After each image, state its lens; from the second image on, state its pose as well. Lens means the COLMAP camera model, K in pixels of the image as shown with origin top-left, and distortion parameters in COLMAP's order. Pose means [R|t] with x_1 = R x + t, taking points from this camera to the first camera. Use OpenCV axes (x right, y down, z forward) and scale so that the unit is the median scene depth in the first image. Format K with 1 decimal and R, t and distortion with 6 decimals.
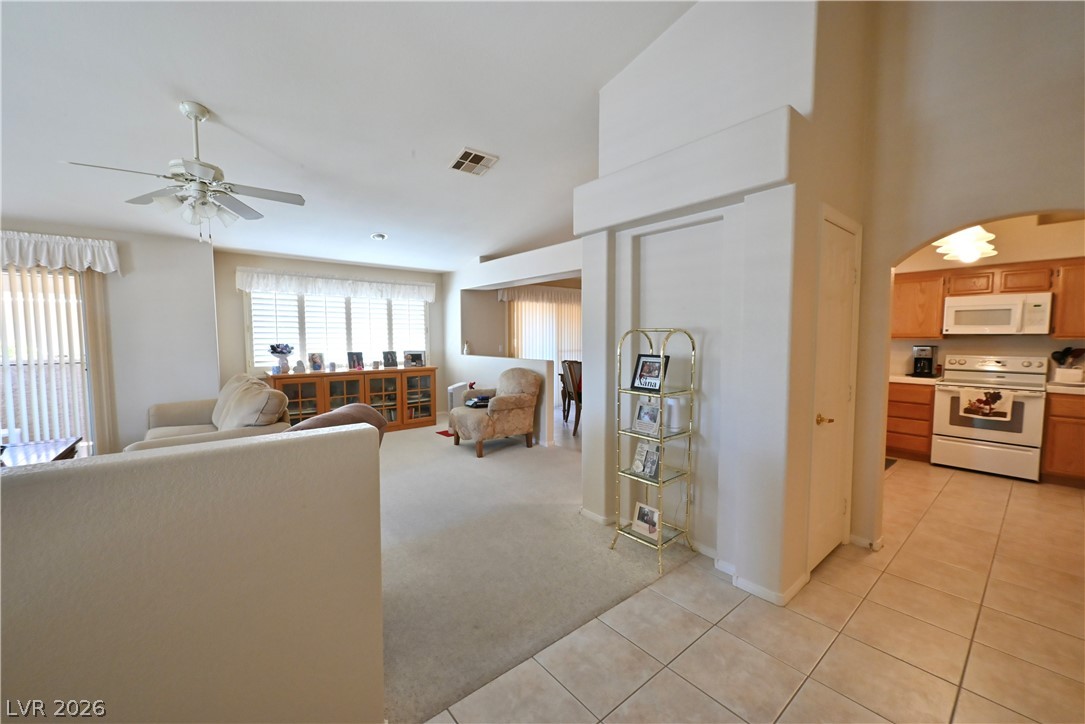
lens RADIAL K [[424.0, 0, 543.6], [0, 424.0, 363.8], [0, 0, 1]] dist [-0.001332, -0.000057]
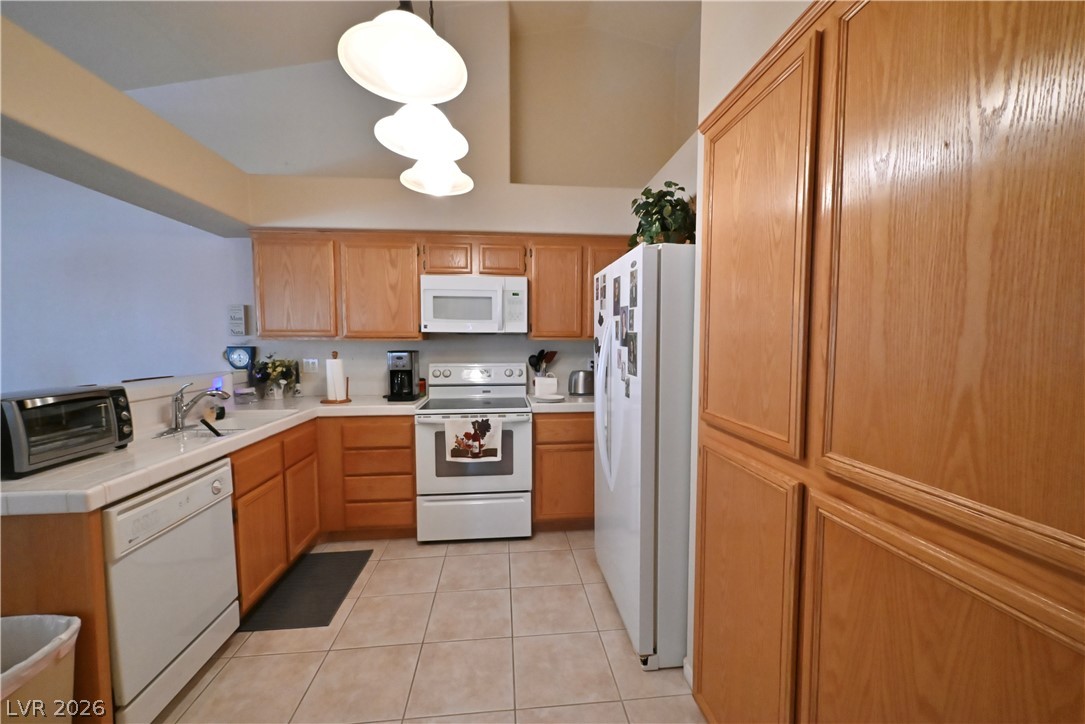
lens RADIAL K [[436.4, 0, 544.7], [0, 436.4, 365.6], [0, 0, 1]] dist [-0.000650, 0.000004]
pose [[0.558505, -0.048831, 0.828062, 0.538817], [0.052579, 0.998342, 0.023409, -0.027609], [-0.827833, 0.030465, 0.560147, 0.516154]]
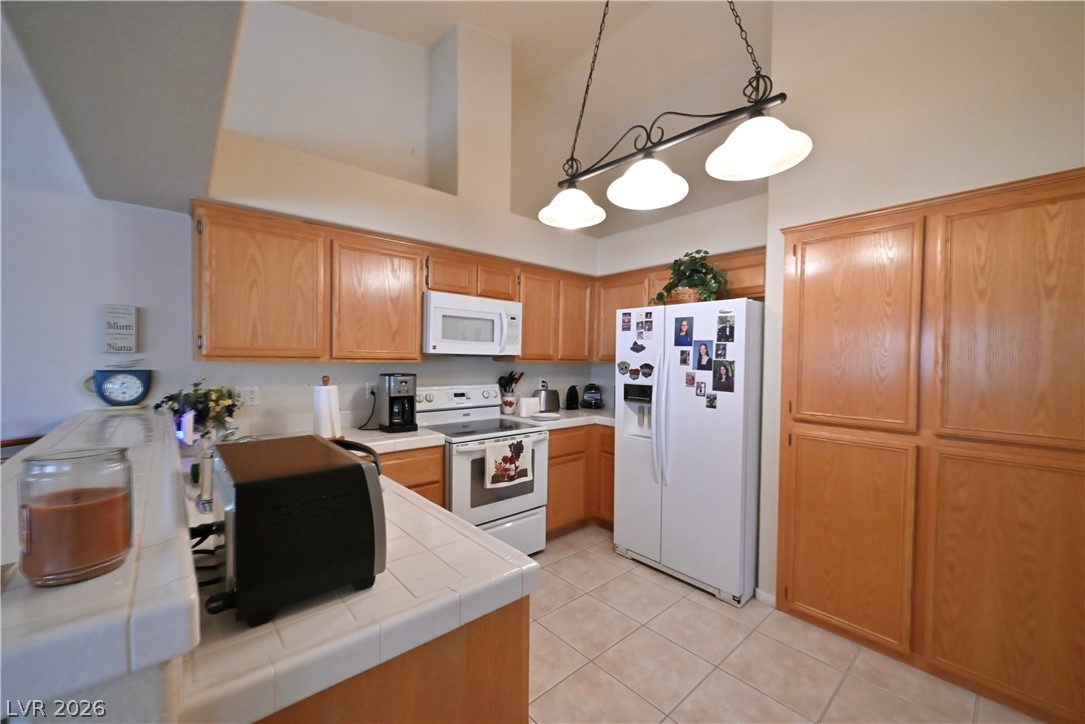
lens RADIAL K [[424.0, 0, 543.6], [0, 424.0, 363.8], [0, 0, 1]] dist [-0.001332, -0.000057]
pose [[-0.030709, -0.012675, 0.999448, 0.382552], [0.051782, 0.998557, 0.014255, -0.061025], [-0.998186, 0.052192, -0.030009, 0.934580]]
